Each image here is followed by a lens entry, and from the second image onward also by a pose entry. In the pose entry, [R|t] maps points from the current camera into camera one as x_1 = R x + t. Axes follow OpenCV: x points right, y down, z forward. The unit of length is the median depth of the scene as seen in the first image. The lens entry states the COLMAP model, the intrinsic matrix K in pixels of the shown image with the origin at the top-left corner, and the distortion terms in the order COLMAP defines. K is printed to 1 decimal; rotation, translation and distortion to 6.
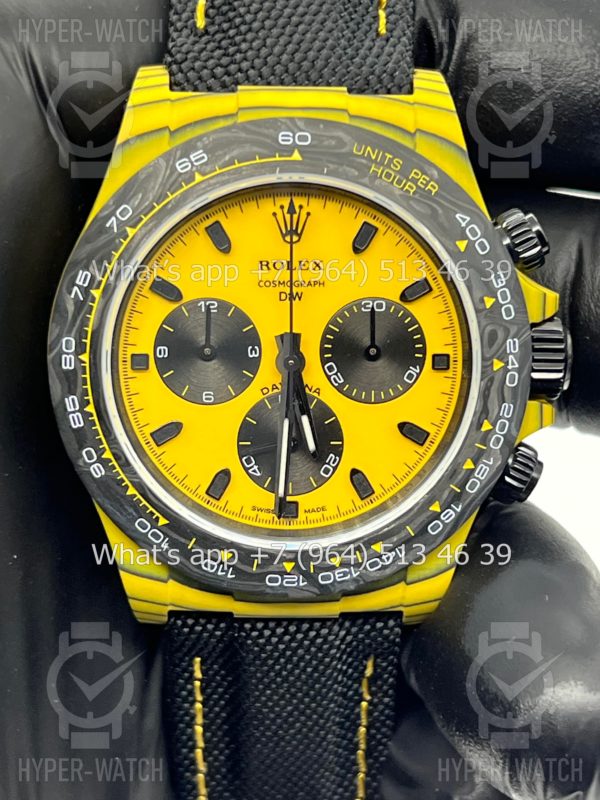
lens RADIAL K [[1915.7, 0, 302.7], [0, 1915.7, 400.6], [0, 0, 1]] dist [0.170777, 0.000000]
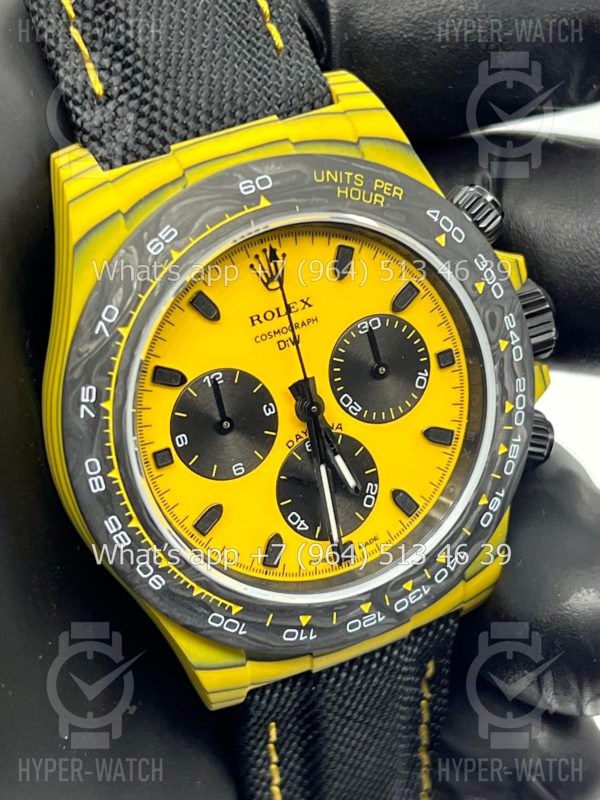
lens RADIAL K [[1915.7, 0, 306.4], [0, 1915.7, 400.1], [0, 0, 1]] dist [0.170777, 0.000000]
pose [[0.914308, -0.313644, 0.256256, -0.251270], [0.293648, 0.949100, 0.113929, -0.132902], [-0.278946, -0.028917, 0.959871, 0.079124]]
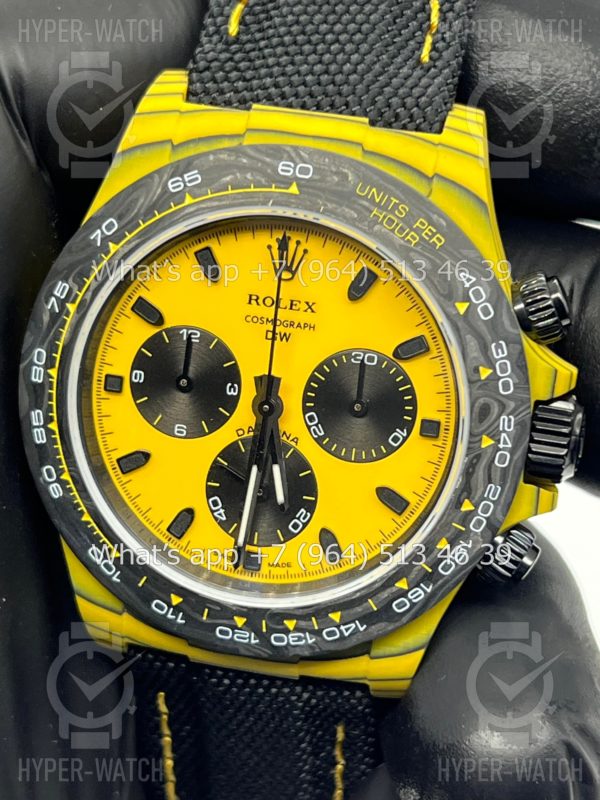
lens RADIAL K [[1915.7, 0, 303.7], [0, 1915.7, 397.7], [0, 0, 1]] dist [0.170777, 0.000000]
pose [[0.970898, 0.141075, -0.193531, 0.189142], [-0.132297, 0.989534, 0.057618, -0.079764], [0.199634, -0.030337, 0.979401, 0.091634]]
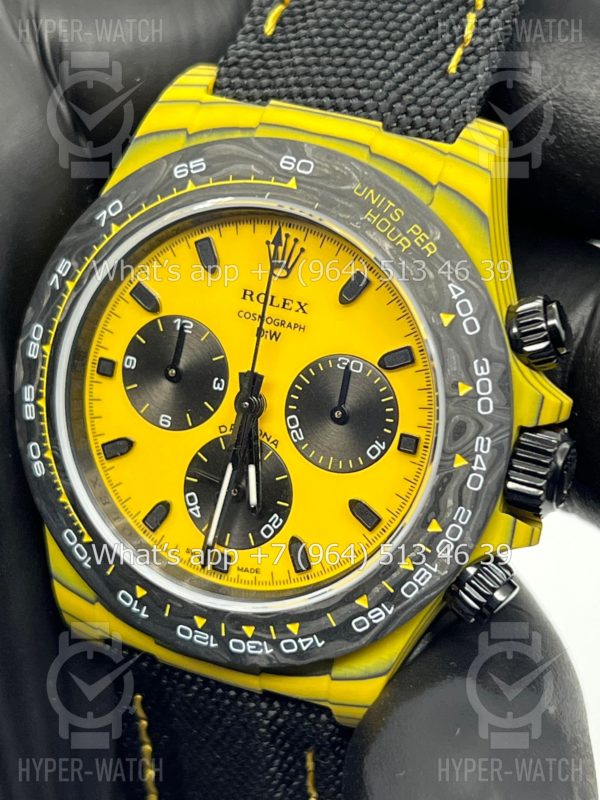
lens RADIAL K [[1915.7, 0, 298.1], [0, 1915.7, 396.2], [0, 0, 1]] dist [0.170777, 0.000000]
pose [[0.903889, 0.228007, -0.361935, 0.341877], [-0.236939, 0.971315, 0.020168, -0.047435], [0.356152, 0.067527, 0.931985, 0.157184]]
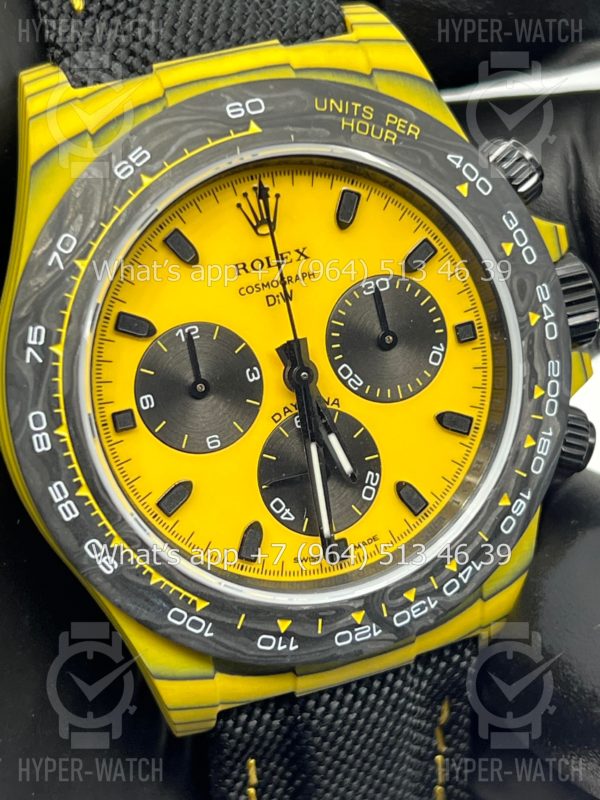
lens RADIAL K [[1915.7, 0, 301.8], [0, 1915.7, 403.2], [0, 0, 1]] dist [0.170777, 0.000000]
pose [[0.945266, -0.247820, 0.212266, -0.182712], [0.254673, 0.967014, -0.005128, -0.004052], [-0.203993, 0.058905, 0.977198, 0.194657]]
